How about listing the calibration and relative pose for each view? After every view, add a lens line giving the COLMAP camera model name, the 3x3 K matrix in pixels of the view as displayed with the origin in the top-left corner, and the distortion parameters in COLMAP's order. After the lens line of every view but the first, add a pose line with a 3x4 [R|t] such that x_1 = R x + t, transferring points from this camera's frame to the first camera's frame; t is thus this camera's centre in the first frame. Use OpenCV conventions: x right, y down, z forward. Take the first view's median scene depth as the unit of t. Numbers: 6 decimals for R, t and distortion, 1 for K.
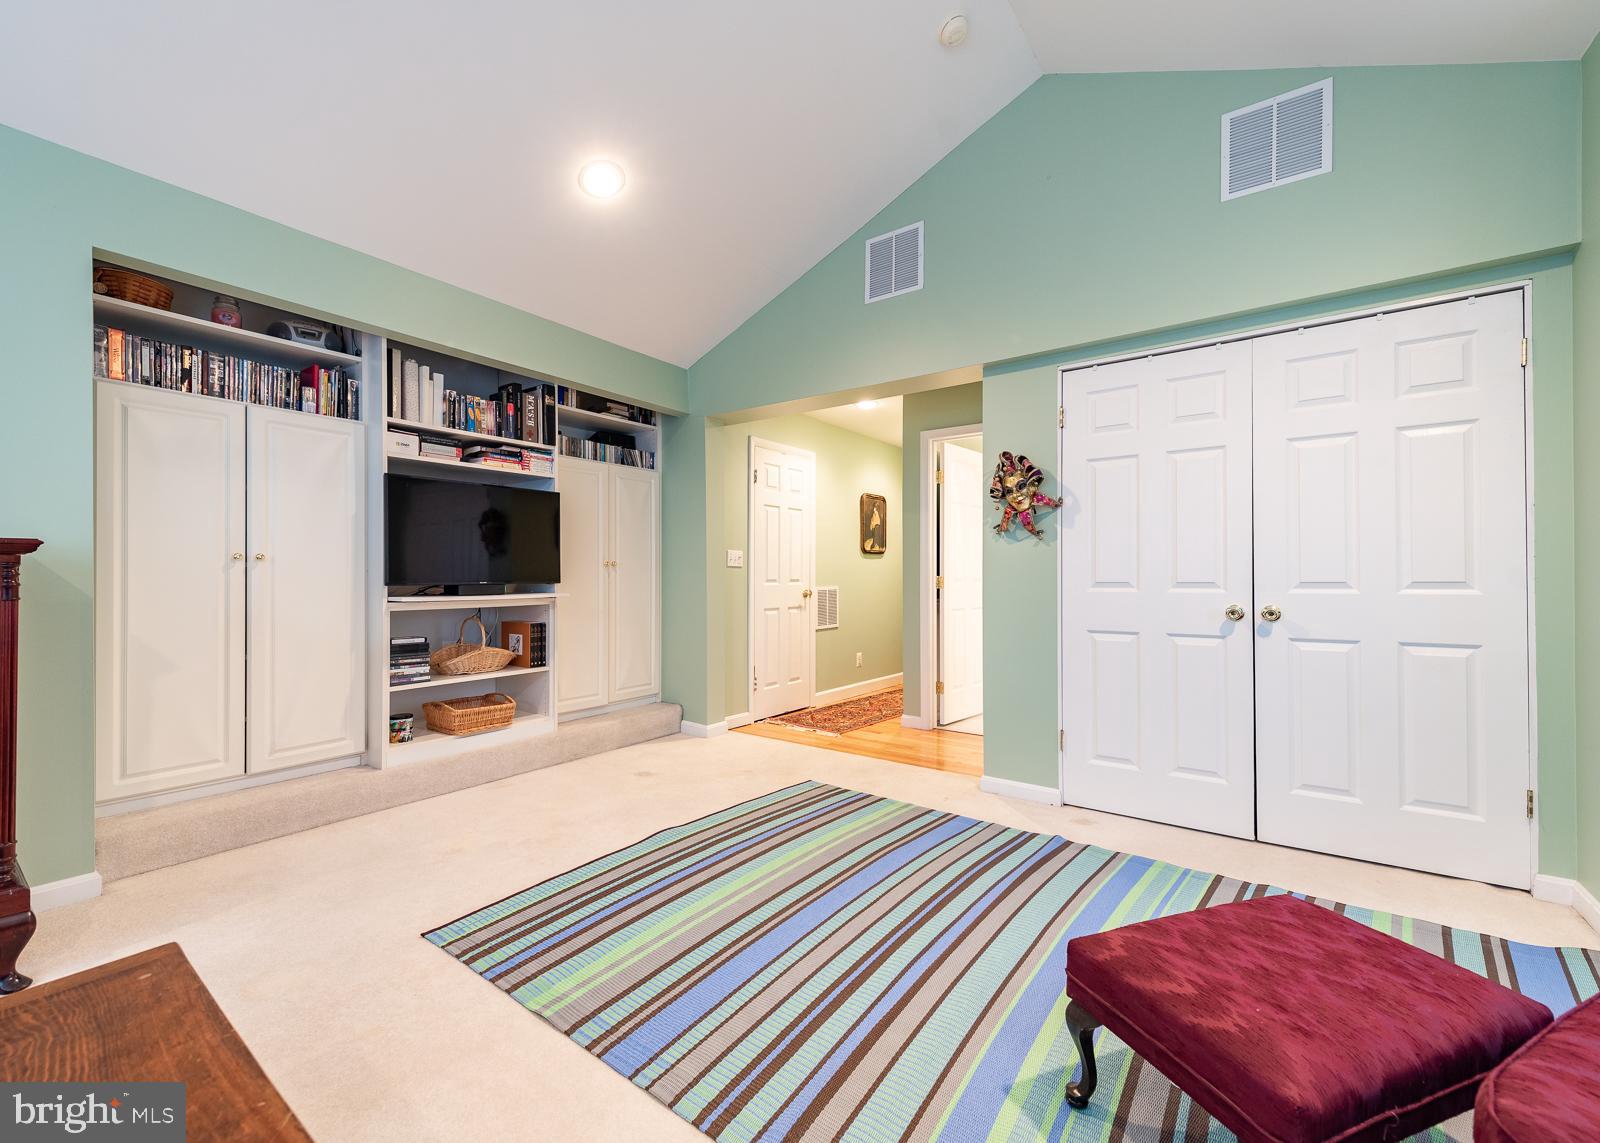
lens RADIAL K [[654.1, 0, 846.5], [0, 654.1, 578.6], [0, 0, 1]] dist [0.002461, 0.001063]
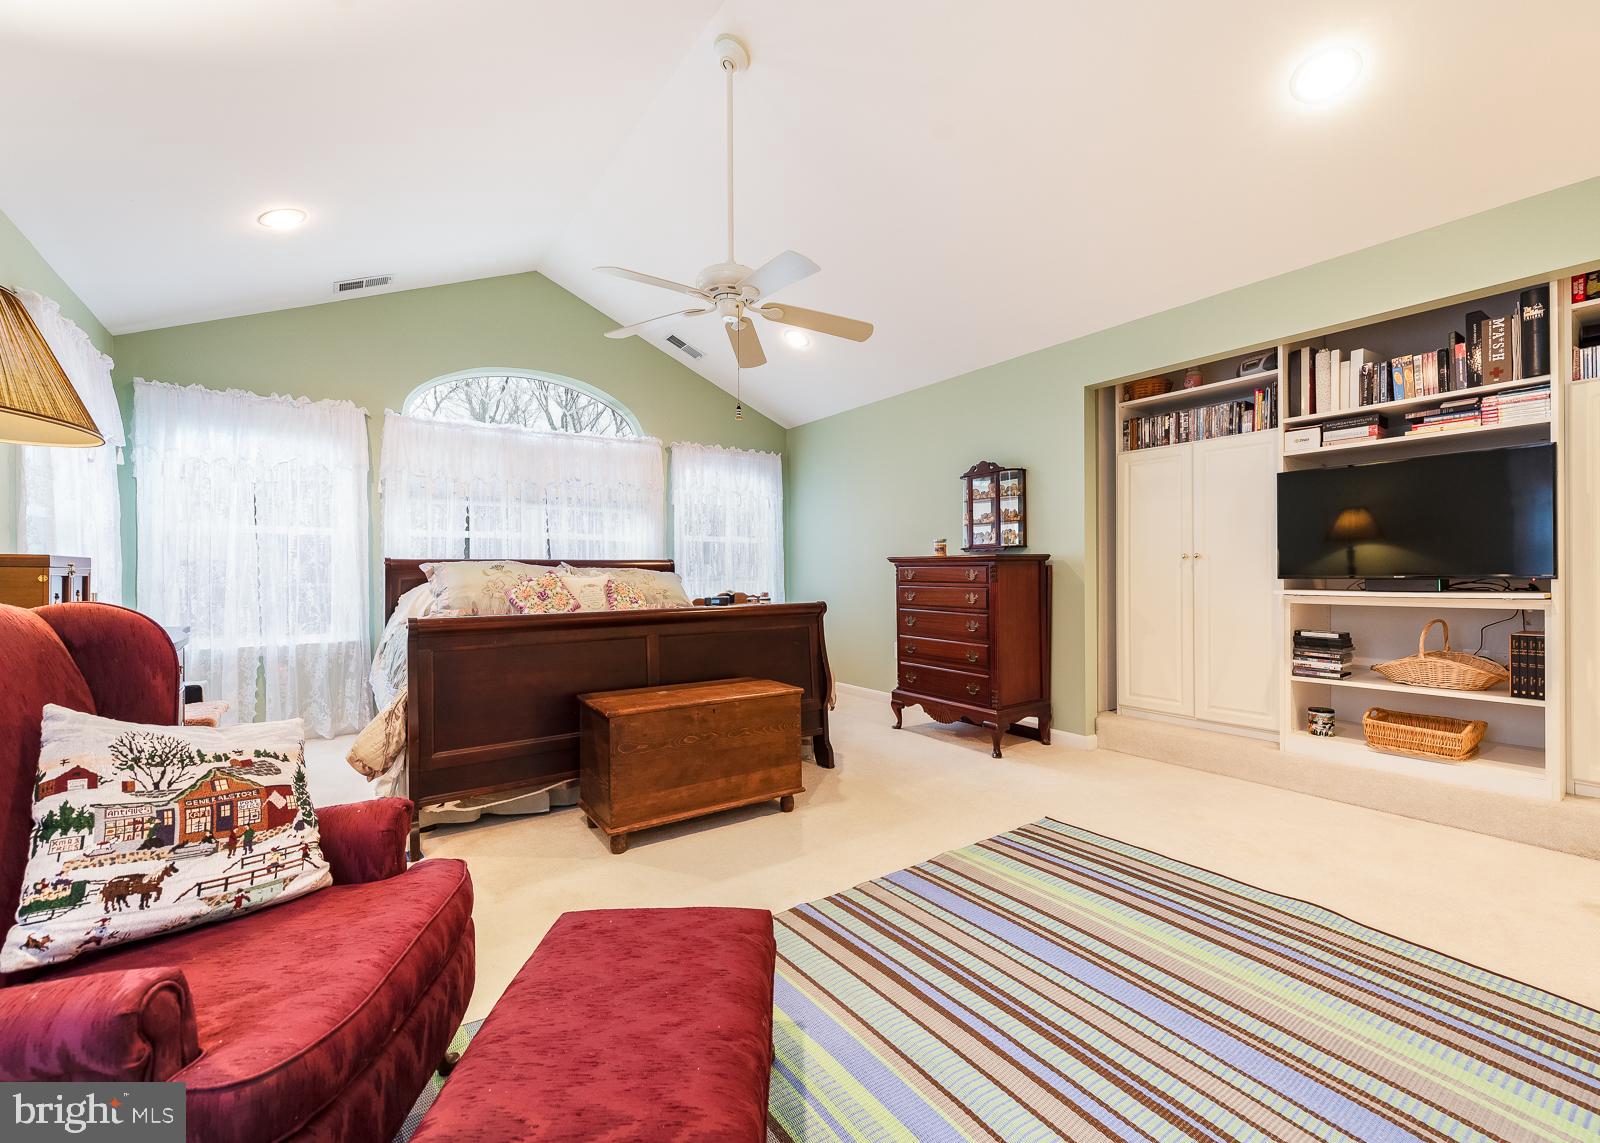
lens RADIAL K [[654.1, 0, 760.3], [0, 654.1, 579.3], [0, 0, 1]] dist [0.002461, 0.001063]
pose [[-0.395700, 0.010776, -0.918317, 0.607004], [0.001892, 0.999939, 0.010918, -0.001778], [0.918378, 0.002583, -0.395696, 0.643214]]
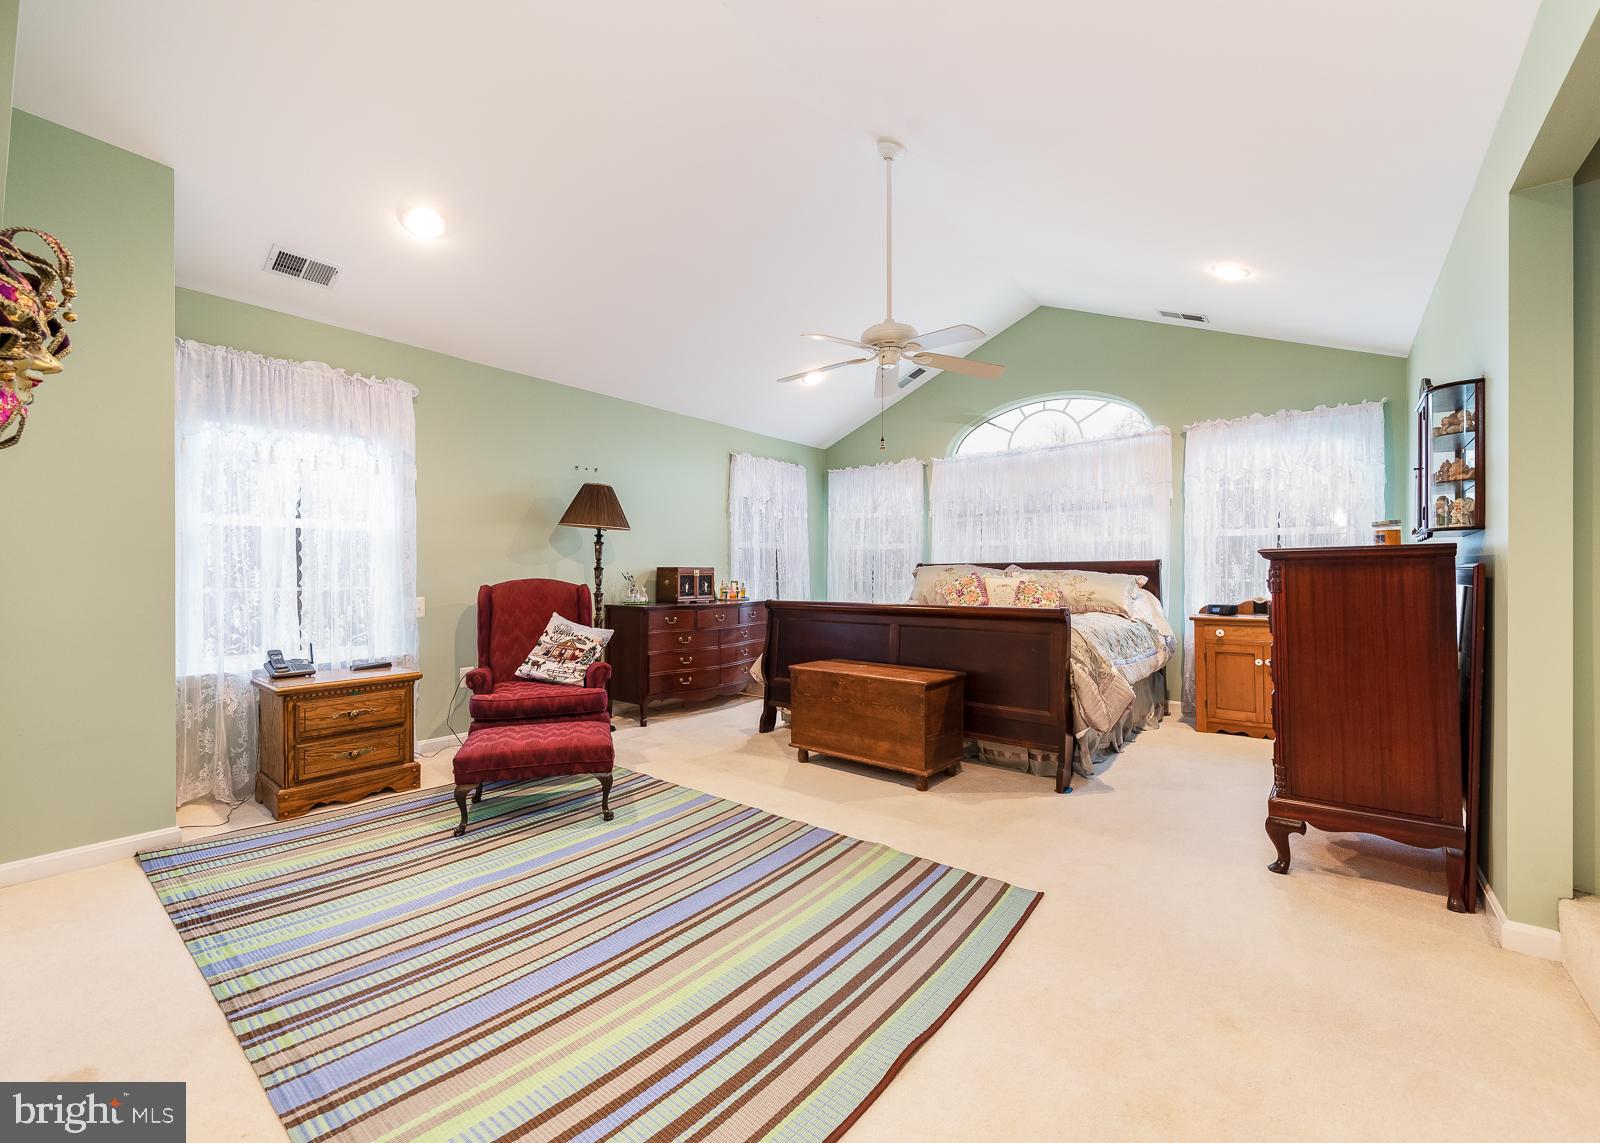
lens RADIAL K [[654.1, 0, 808.9], [0, 654.1, 578.6], [0, 0, 1]] dist [0.002461, 0.001063]
pose [[-0.996035, 0.000087, 0.088958, -0.226234], [0.000767, 0.999971, 0.007608, -0.002385], [-0.088955, 0.007646, -0.996006, 1.394847]]
